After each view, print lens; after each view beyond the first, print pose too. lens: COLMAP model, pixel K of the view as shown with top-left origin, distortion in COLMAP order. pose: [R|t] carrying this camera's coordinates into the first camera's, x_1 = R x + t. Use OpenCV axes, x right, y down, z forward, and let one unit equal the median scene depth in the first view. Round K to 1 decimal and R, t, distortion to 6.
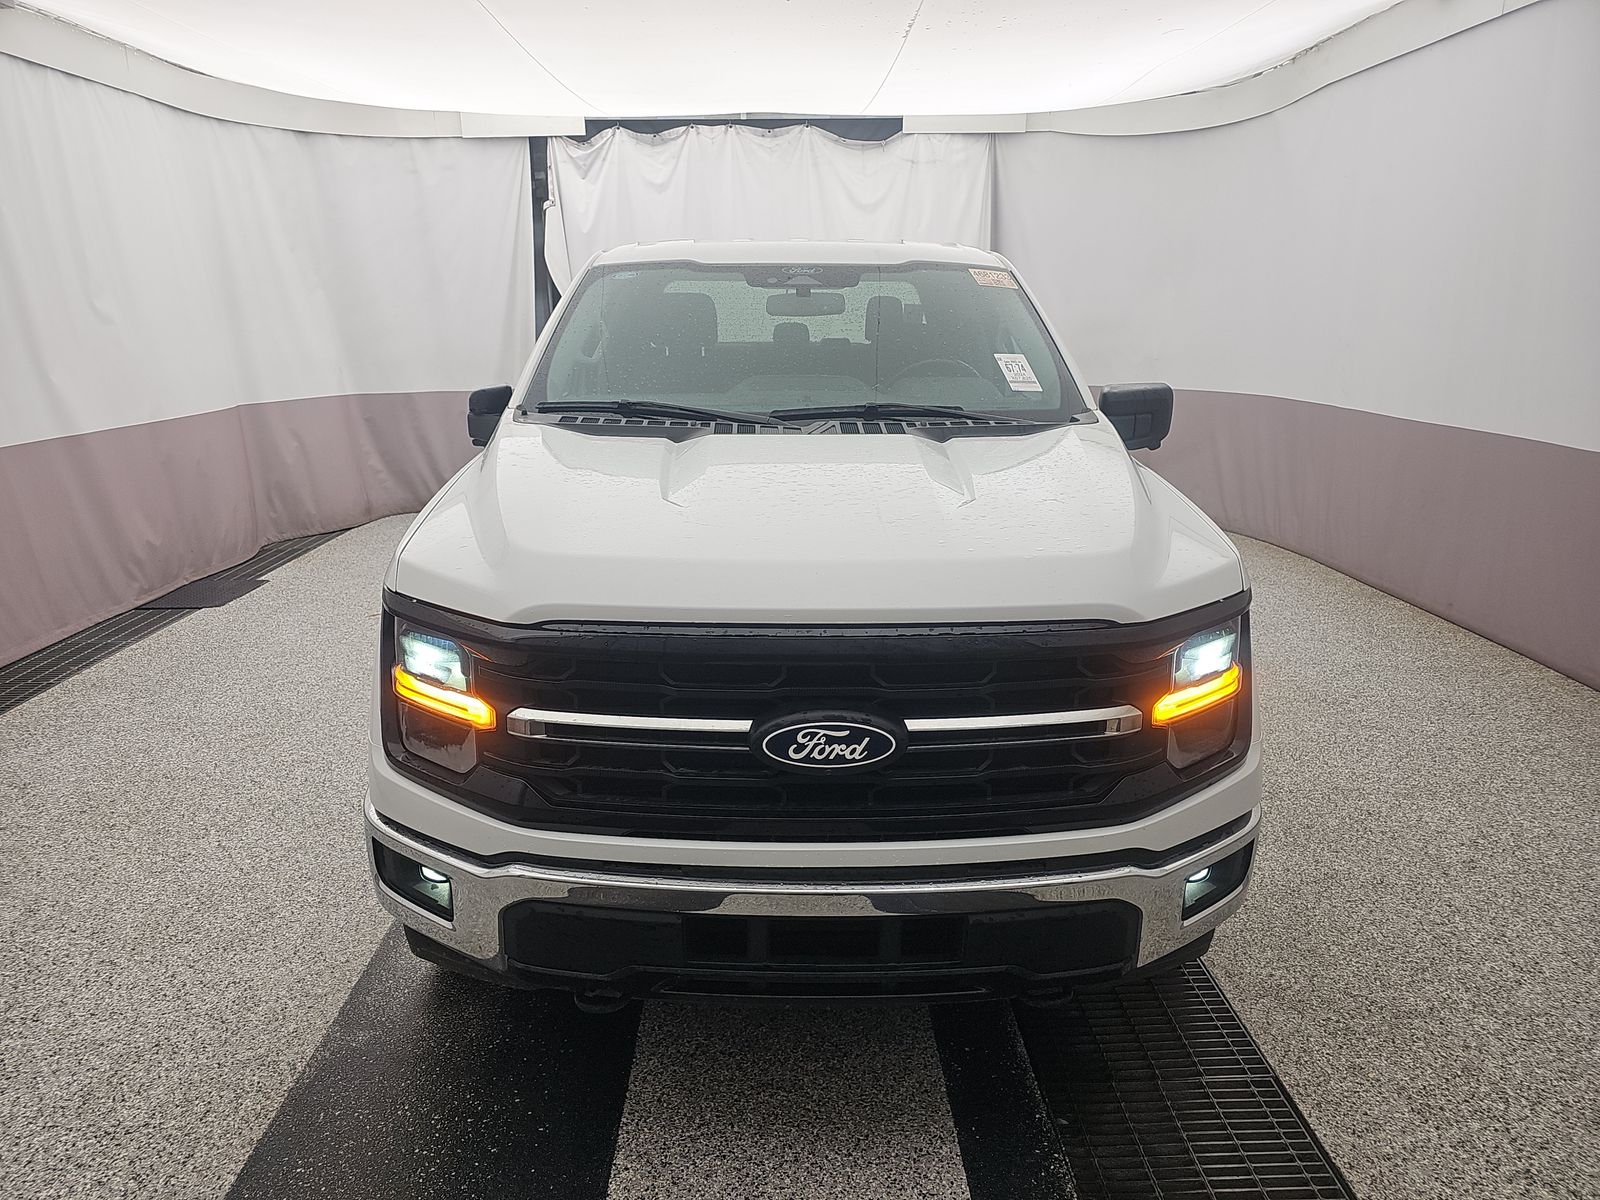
lens RADIAL K [[1058.5, 0, 793.7], [0, 1058.5, 593.6], [0, 0, 1]] dist [0.047021, -0.041933]
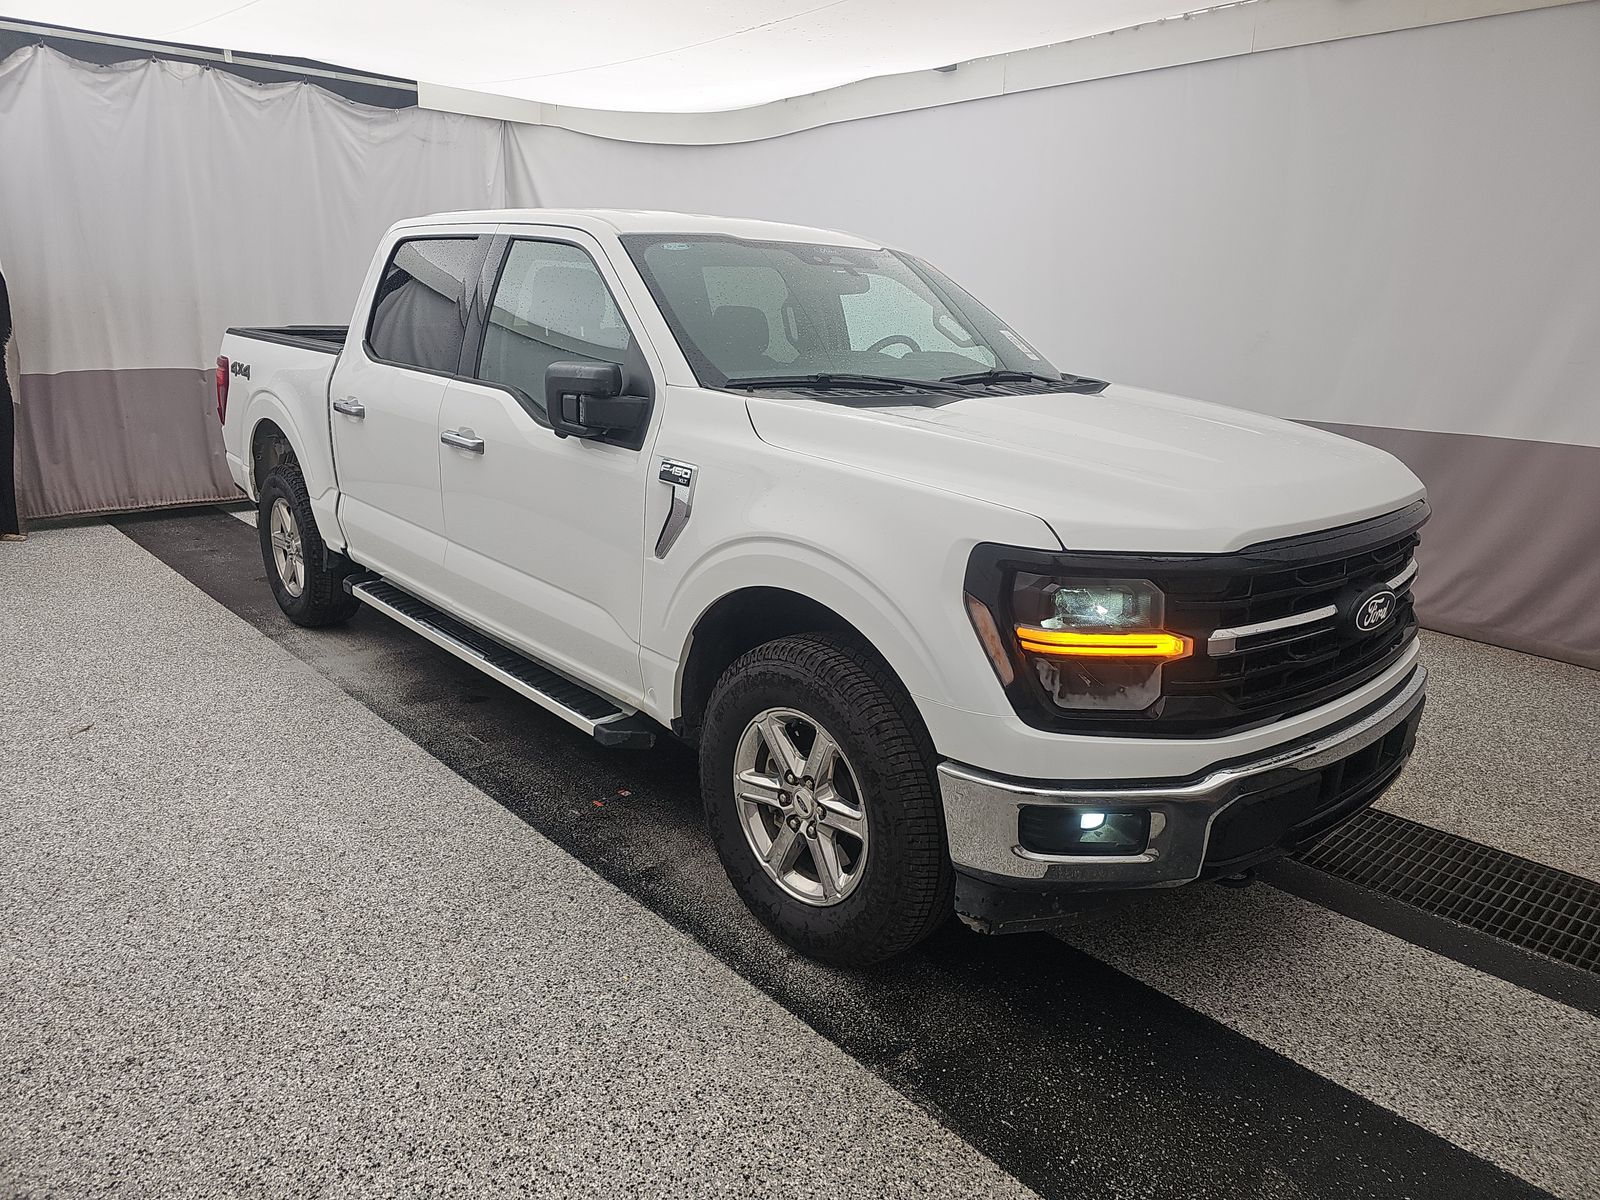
lens RADIAL K [[1058.5, 0, 793.7], [0, 1058.5, 593.6], [0, 0, 1]] dist [0.047021, -0.041933]
pose [[0.748608, -0.151437, 0.645487, -0.899572], [0.154500, 0.986608, 0.052285, -0.038422], [-0.644761, 0.060586, 0.761980, 0.305585]]
